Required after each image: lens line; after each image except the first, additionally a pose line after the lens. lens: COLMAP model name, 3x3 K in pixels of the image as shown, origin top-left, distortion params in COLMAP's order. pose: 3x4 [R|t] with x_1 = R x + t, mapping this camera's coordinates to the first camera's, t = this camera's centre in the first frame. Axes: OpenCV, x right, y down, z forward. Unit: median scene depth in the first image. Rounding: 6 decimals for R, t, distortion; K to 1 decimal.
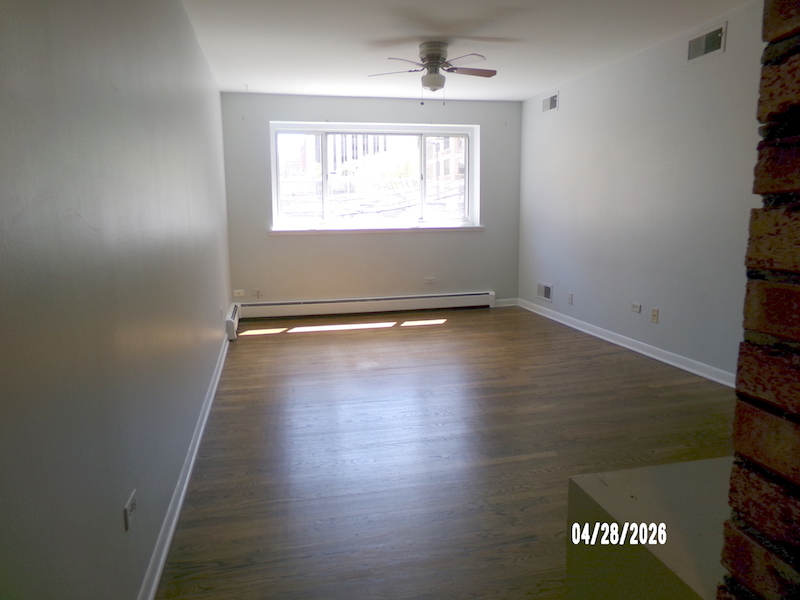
lens RADIAL K [[556.1, 0, 400.0], [0, 556.1, 300.0], [0, 0, 1]] dist [-0.002995, 0.022111]
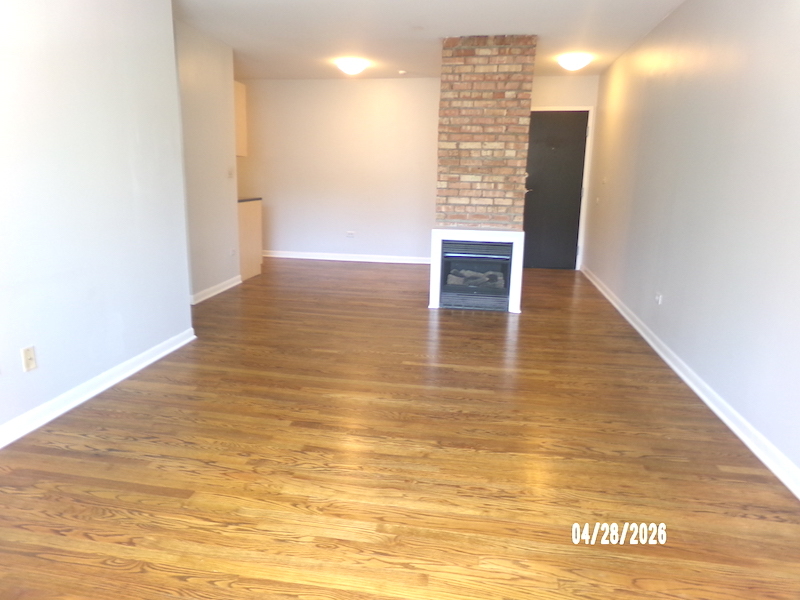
lens RADIAL K [[556.1, 0, 400.0], [0, 556.1, 300.0], [0, 0, 1]] dist [-0.002995, 0.022111]
pose [[-0.930826, -0.077168, 0.357222, -0.134629], [0.058400, 0.933485, 0.353828, -0.253424], [-0.360765, 0.350214, -0.864406, 1.574940]]
